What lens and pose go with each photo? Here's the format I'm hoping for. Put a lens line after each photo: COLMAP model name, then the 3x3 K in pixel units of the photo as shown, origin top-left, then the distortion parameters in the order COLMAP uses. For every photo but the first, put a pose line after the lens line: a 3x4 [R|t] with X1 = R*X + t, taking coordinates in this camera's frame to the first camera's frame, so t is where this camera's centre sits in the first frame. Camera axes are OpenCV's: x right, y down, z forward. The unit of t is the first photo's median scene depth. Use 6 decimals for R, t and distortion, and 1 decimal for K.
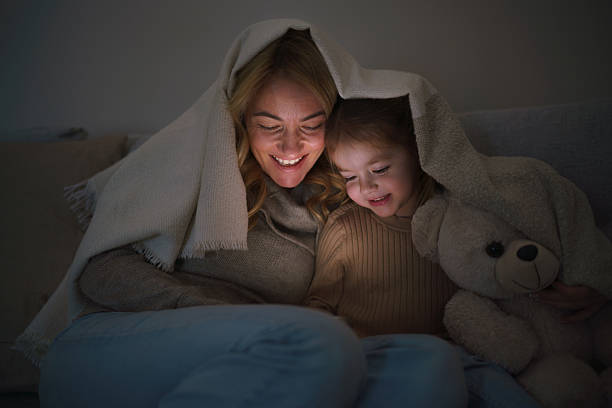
lens RADIAL K [[413.3, 0, 321.7], [0, 413.3, 204.2], [0, 0, 1]] dist [0.039712, 0.000945]
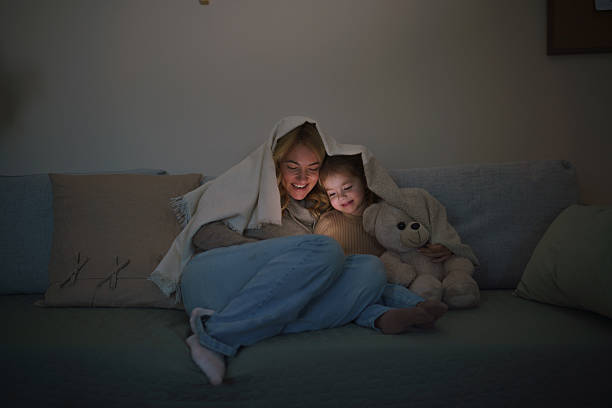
lens RADIAL K [[413.3, 0, 321.7], [0, 413.3, 204.2], [0, 0, 1]] dist [0.039712, 0.000945]
pose [[0.990605, 0.037086, 0.131630, -0.247515], [-0.006971, 0.974969, -0.222230, 0.435684], [-0.136576, 0.219224, 0.966068, -0.925126]]
